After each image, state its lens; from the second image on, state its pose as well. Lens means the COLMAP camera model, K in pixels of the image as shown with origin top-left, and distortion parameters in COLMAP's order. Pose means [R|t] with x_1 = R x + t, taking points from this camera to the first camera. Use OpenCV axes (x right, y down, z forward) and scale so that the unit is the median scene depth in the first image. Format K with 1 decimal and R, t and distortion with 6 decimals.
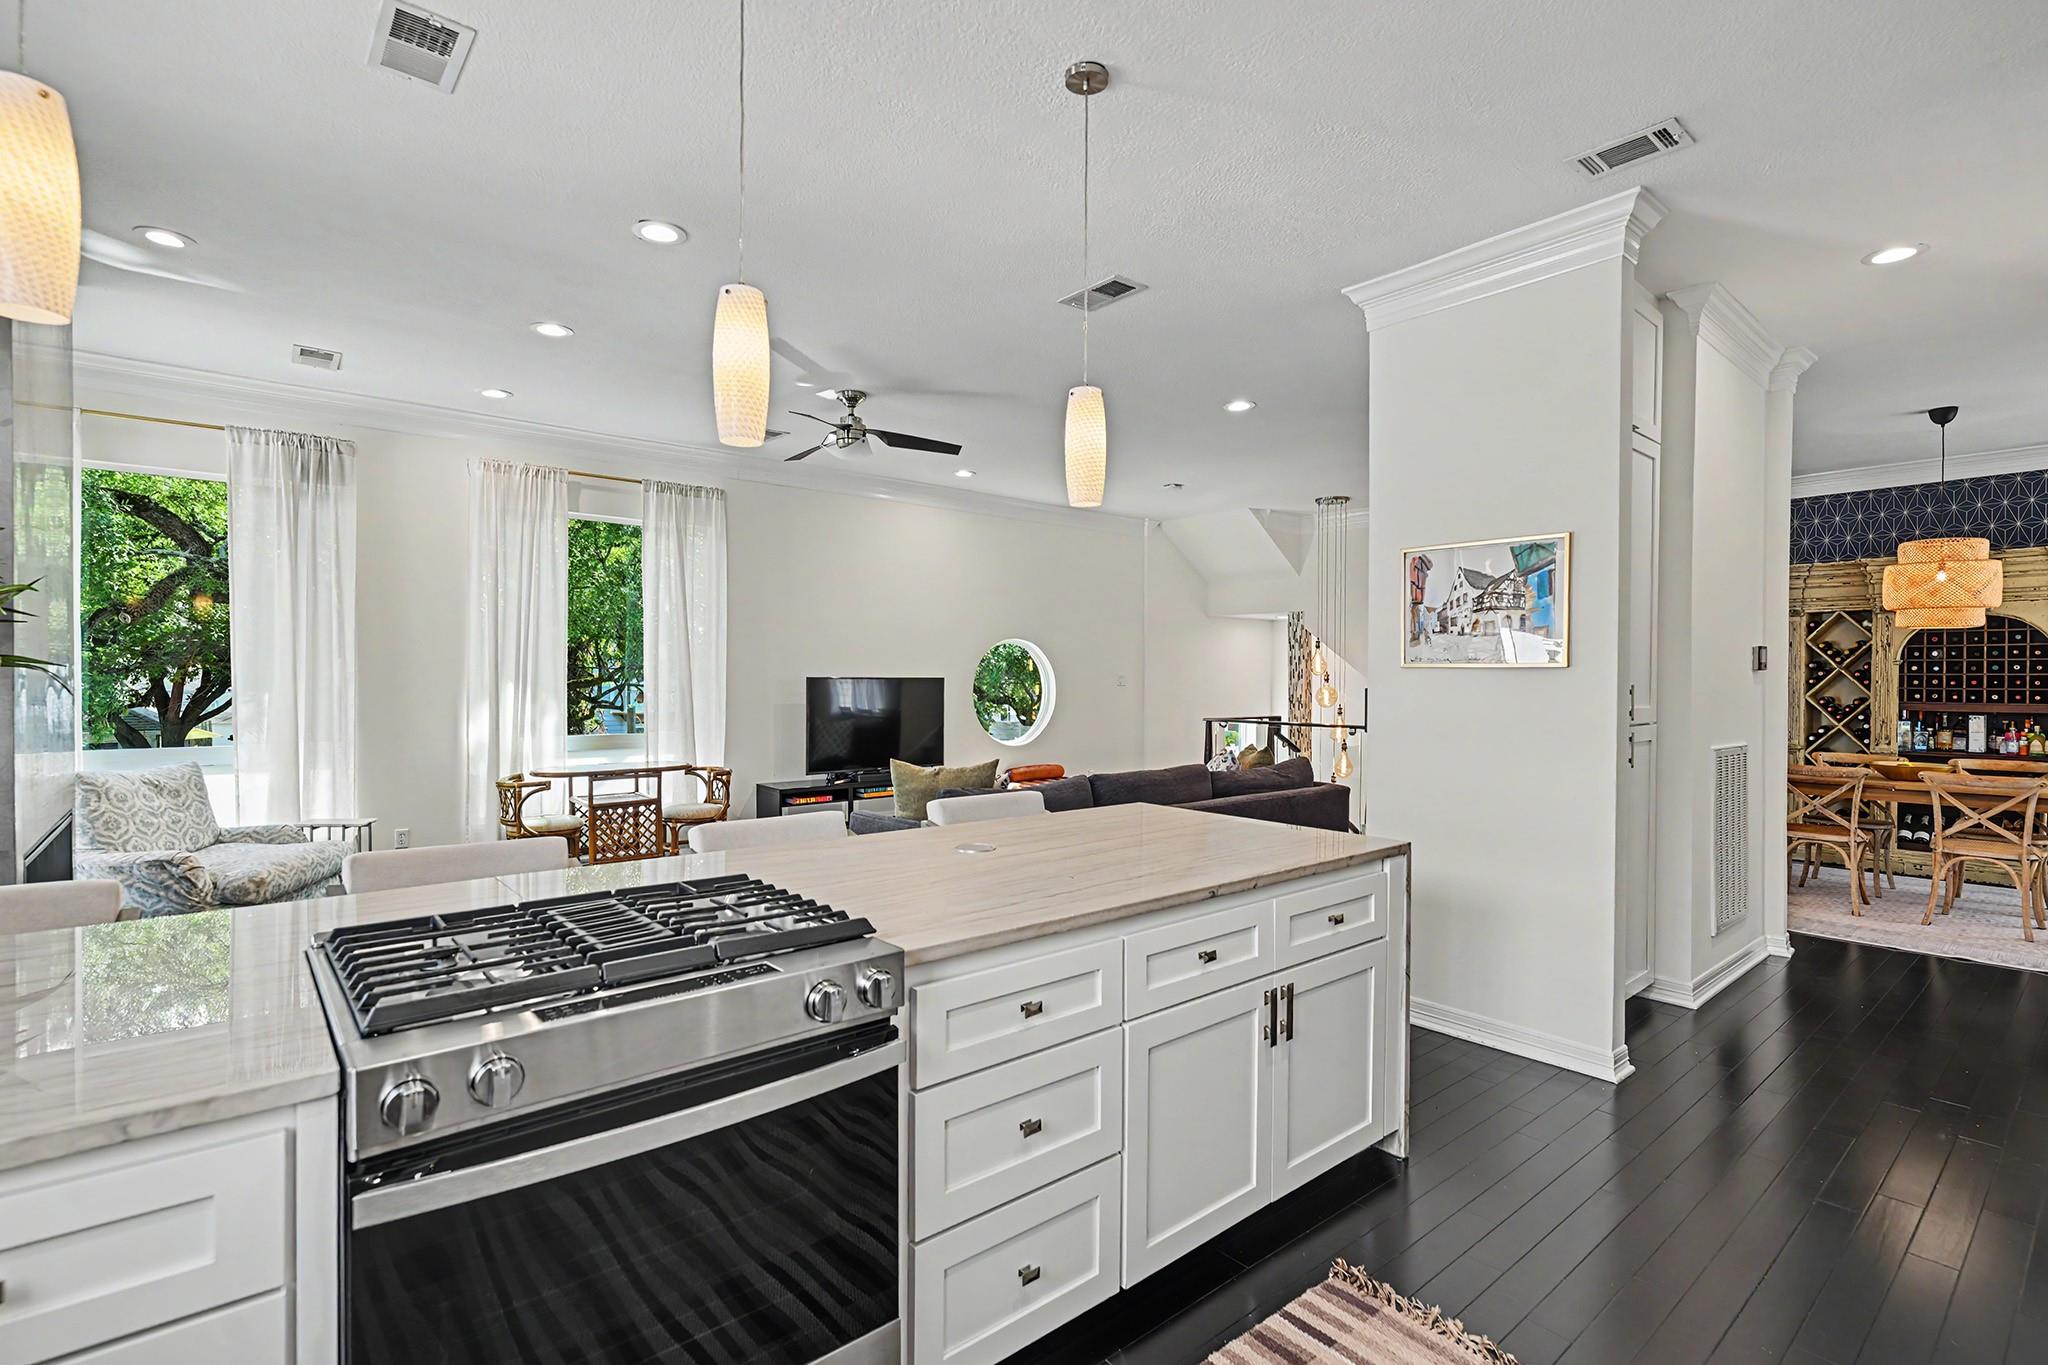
lens RADIAL K [[956.7, 0, 1019.8], [0, 956.7, 687.5], [0, 0, 1]] dist [0.005801, 0.000831]
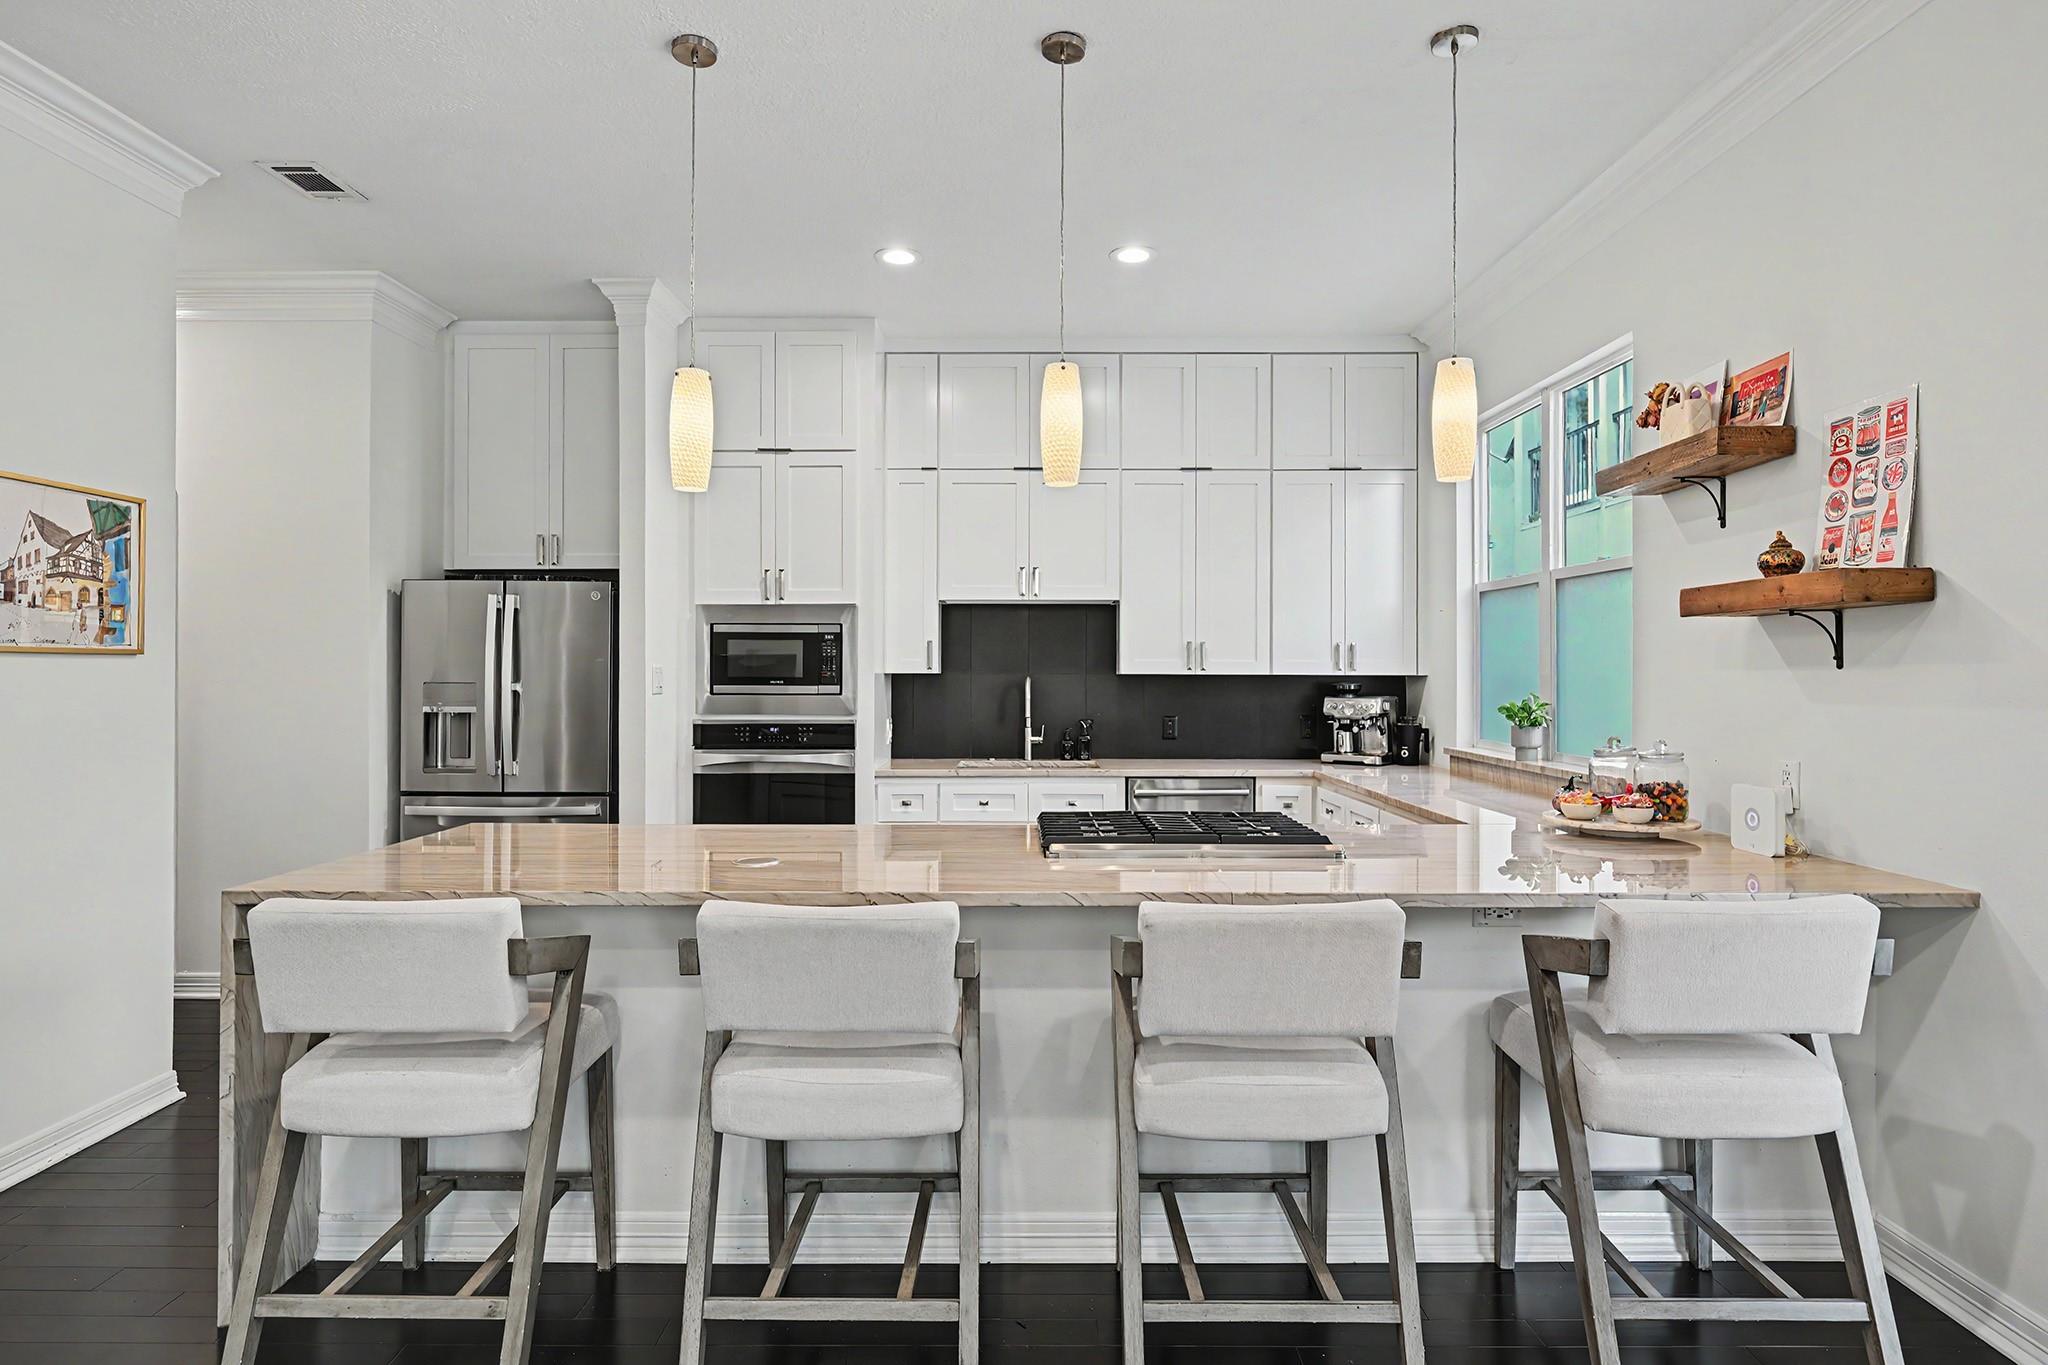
lens RADIAL K [[1098.3, 0, 1041.3], [0, 1098.3, 673.9], [0, 0, 1]] dist [0.004939, 0.001579]
pose [[-0.758067, -0.009614, 0.652105, -0.365325], [-0.002049, 0.999922, 0.012360, -0.009666], [-0.652173, 0.008034, -0.758028, 0.647963]]
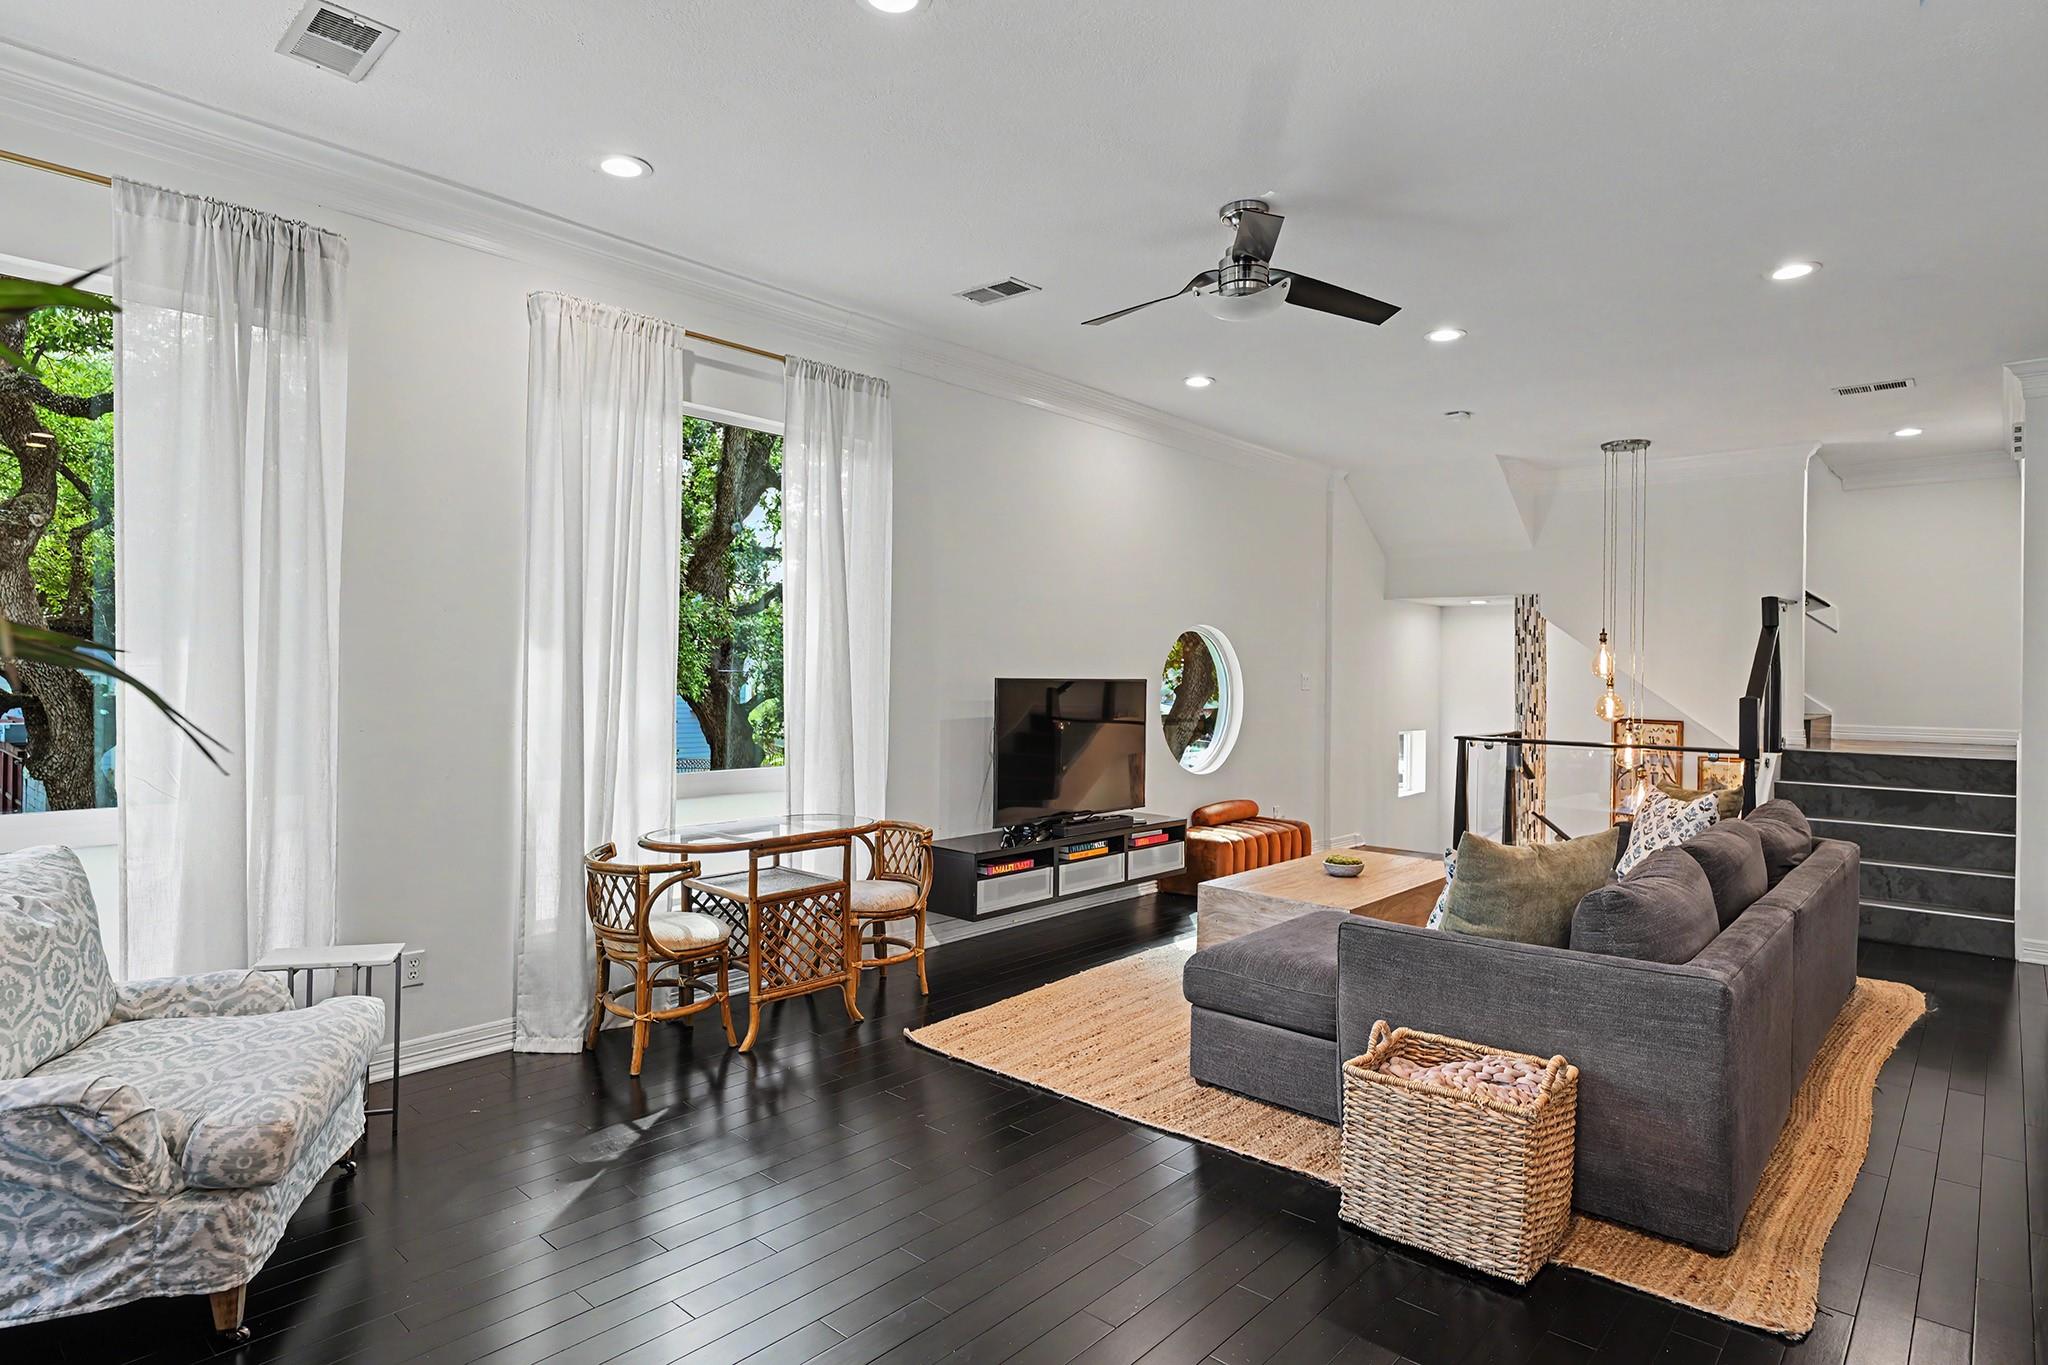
lens RADIAL K [[1098.3, 0, 1032.4], [0, 1098.3, 679.1], [0, 0, 1]] dist [0.004939, 0.001579]
pose [[0.990115, 0.006276, 0.140115, -0.344934], [-0.005695, 0.999973, -0.004548, -0.007875], [-0.140139, 0.003705, 0.990125, 0.290872]]
